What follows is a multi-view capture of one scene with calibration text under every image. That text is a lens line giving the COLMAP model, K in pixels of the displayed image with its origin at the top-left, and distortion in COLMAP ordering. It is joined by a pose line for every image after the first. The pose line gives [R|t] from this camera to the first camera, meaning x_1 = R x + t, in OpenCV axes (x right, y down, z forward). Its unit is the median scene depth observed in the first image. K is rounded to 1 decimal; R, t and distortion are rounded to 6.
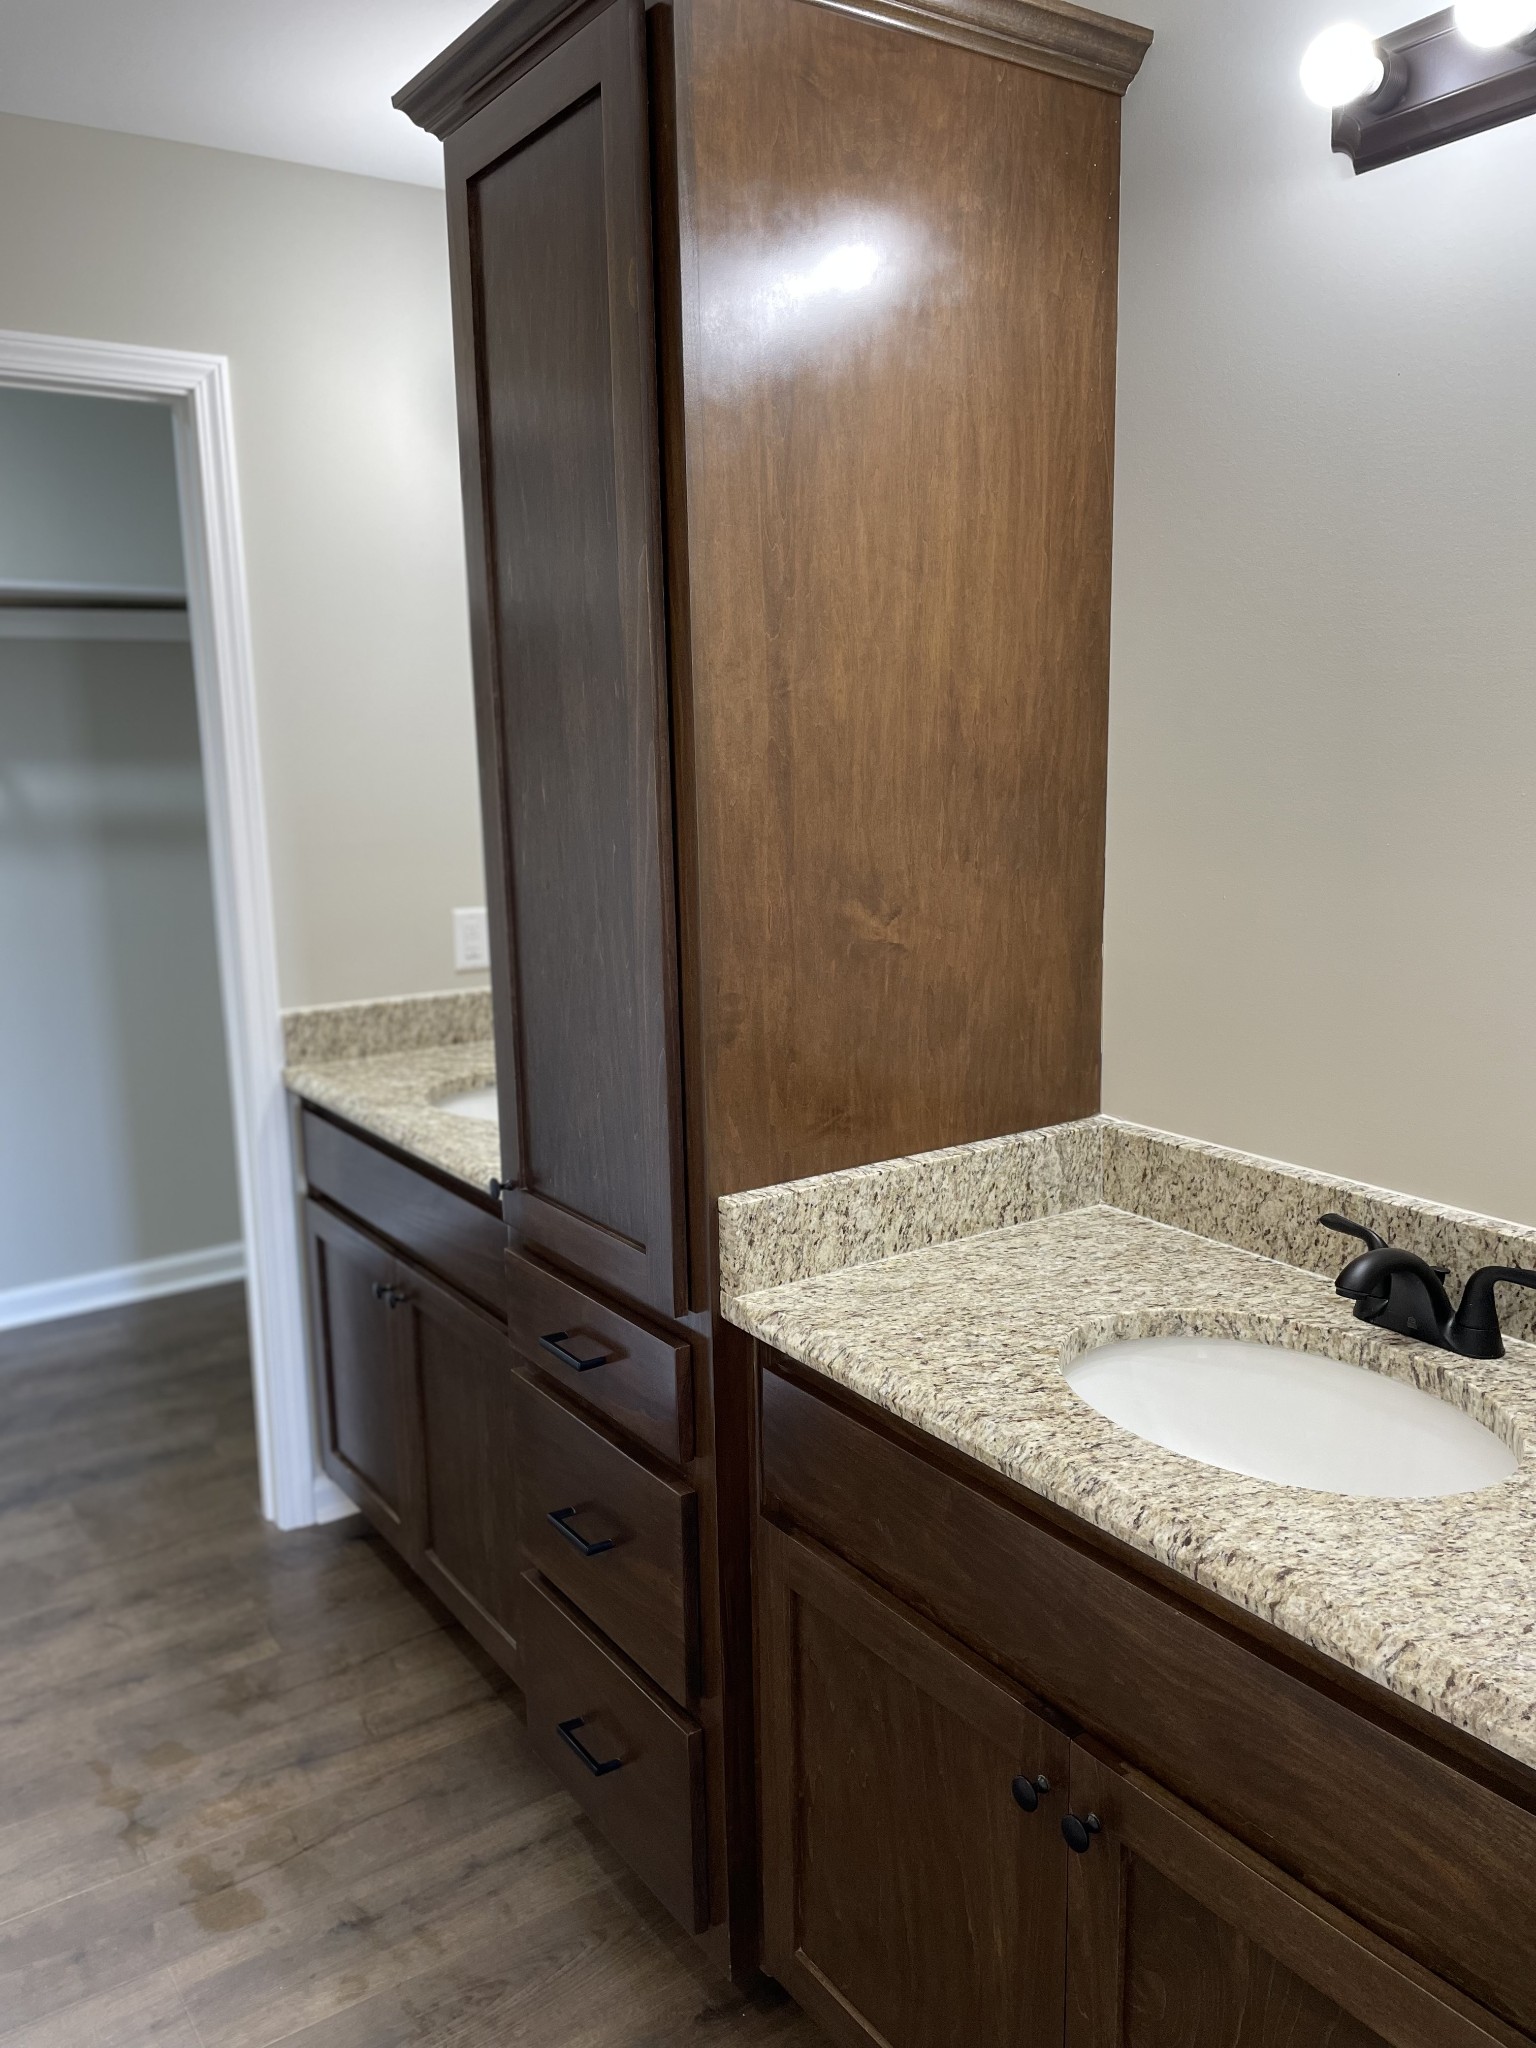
lens RADIAL K [[1554.6, 0, 768.0], [0, 1554.6, 1024.0], [0, 0, 1]] dist [0.126430, -0.163241]
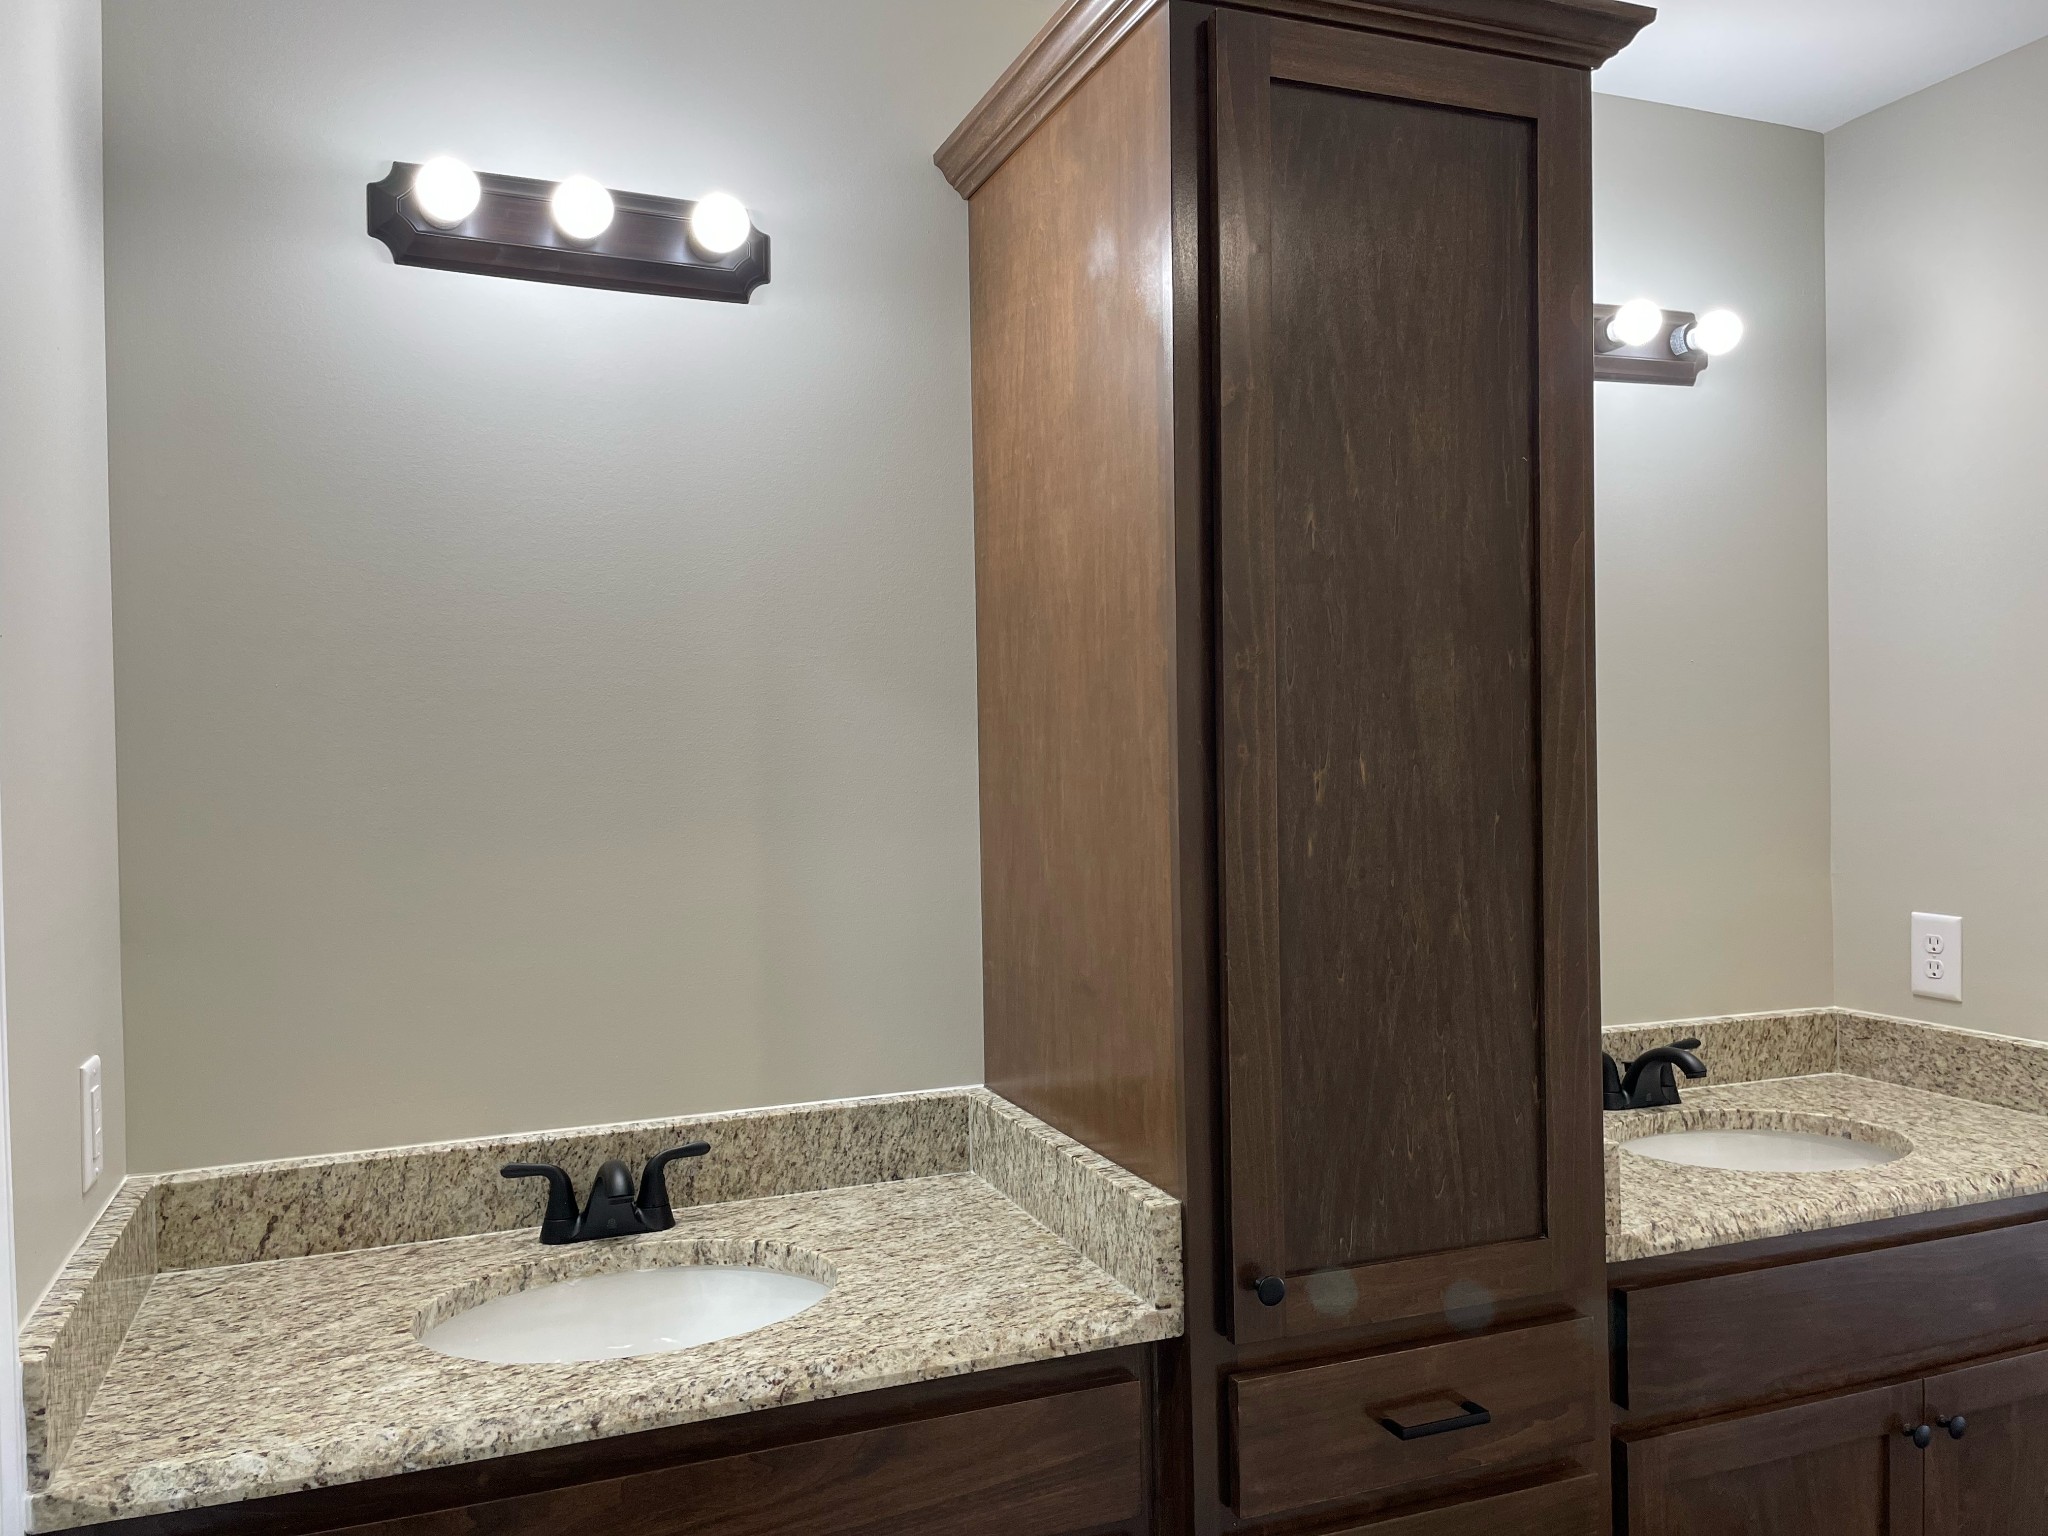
lens RADIAL K [[1554.6, 0, 1024.0], [0, 1554.6, 768.0], [0, 0, 1]] dist [0.126430, -0.163241]
pose [[0.224573, 0.008957, 0.974416, -1.282370], [0.195357, 0.979243, -0.054025, -0.168983], [-0.954674, 0.202491, 0.218162, 1.206109]]
